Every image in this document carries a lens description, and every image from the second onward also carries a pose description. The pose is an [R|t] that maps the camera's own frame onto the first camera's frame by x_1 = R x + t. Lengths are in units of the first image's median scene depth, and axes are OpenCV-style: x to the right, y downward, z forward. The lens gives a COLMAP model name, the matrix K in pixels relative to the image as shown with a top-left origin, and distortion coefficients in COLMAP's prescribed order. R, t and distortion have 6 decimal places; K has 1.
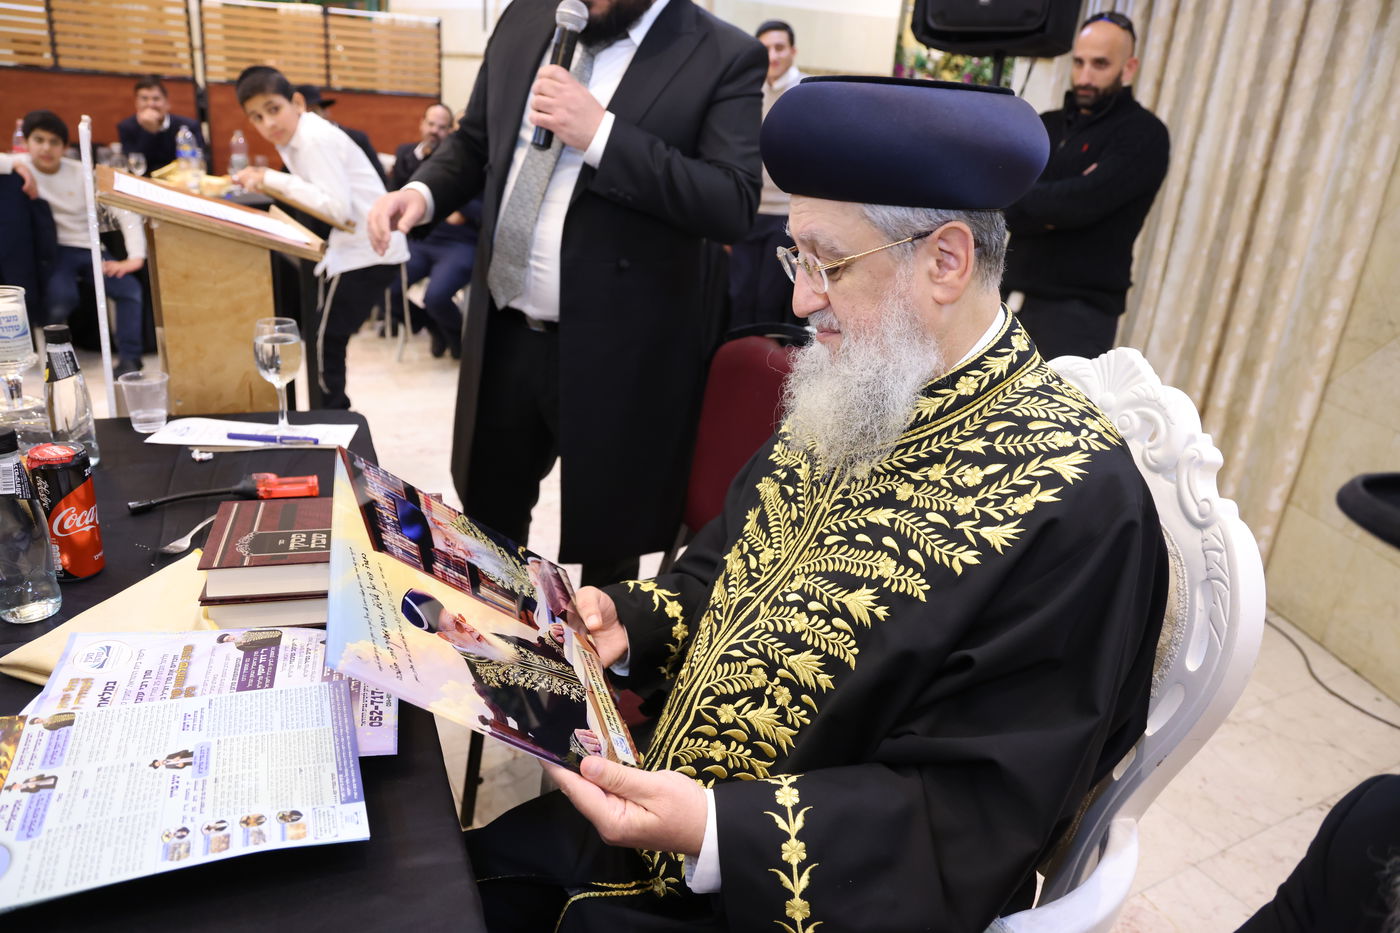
lens RADIAL K [[1010.2, 0, 736.2], [0, 1010.2, 463.1], [0, 0, 1]] dist [-0.077841, 0.058345]
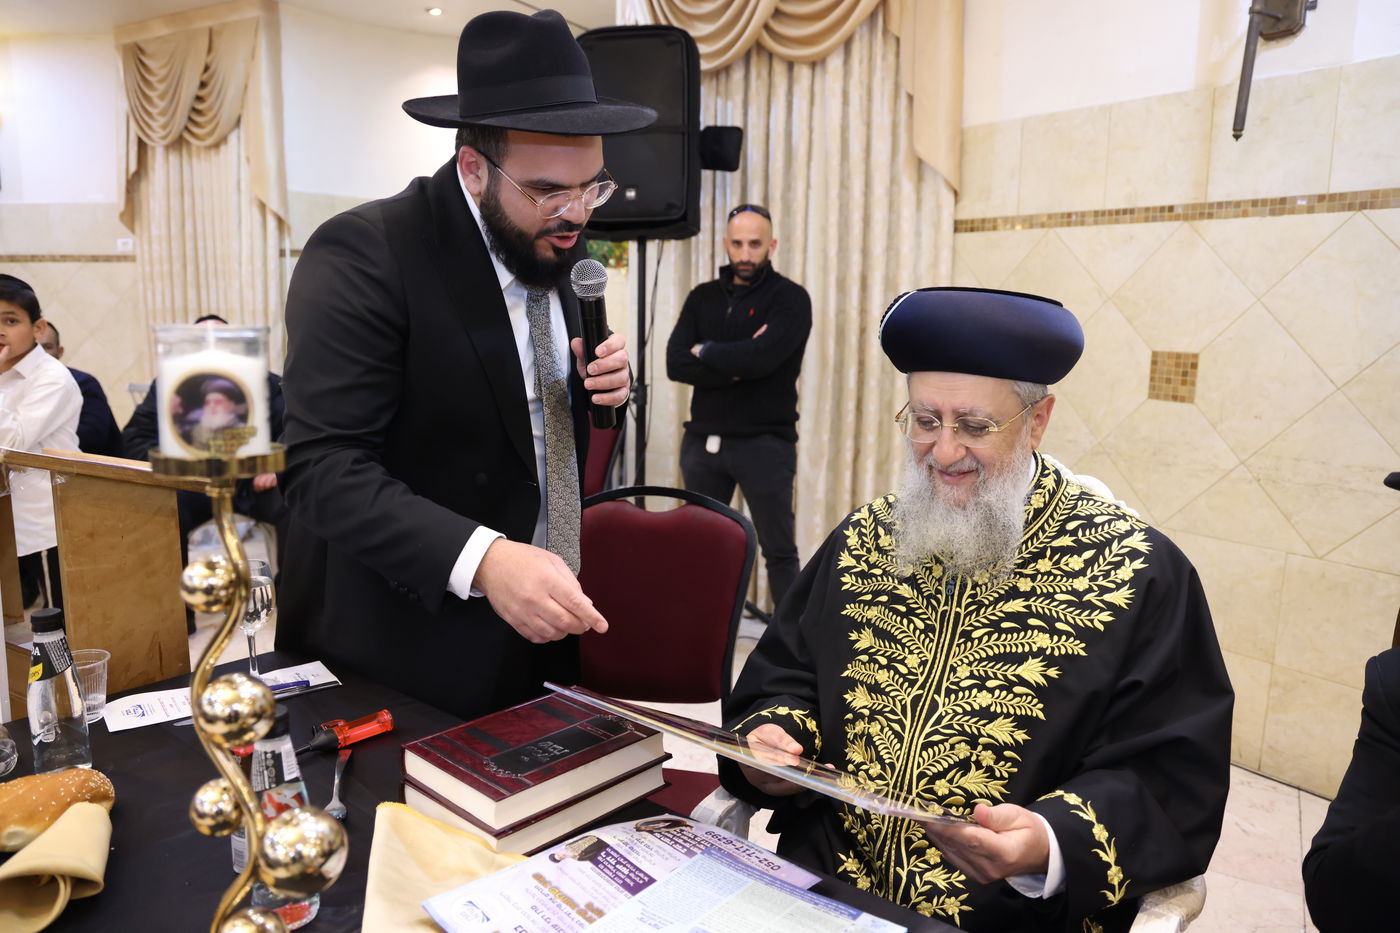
lens RADIAL K [[980.4, 0, 662.7], [0, 980.4, 489.6], [0, 0, 1]] dist [-0.095371, 0.076923]
pose [[0.904056, -0.155356, 0.398179, -0.777150], [0.203965, 0.975496, -0.082494, -0.089168], [-0.375606, 0.155794, 0.913591, -0.033227]]
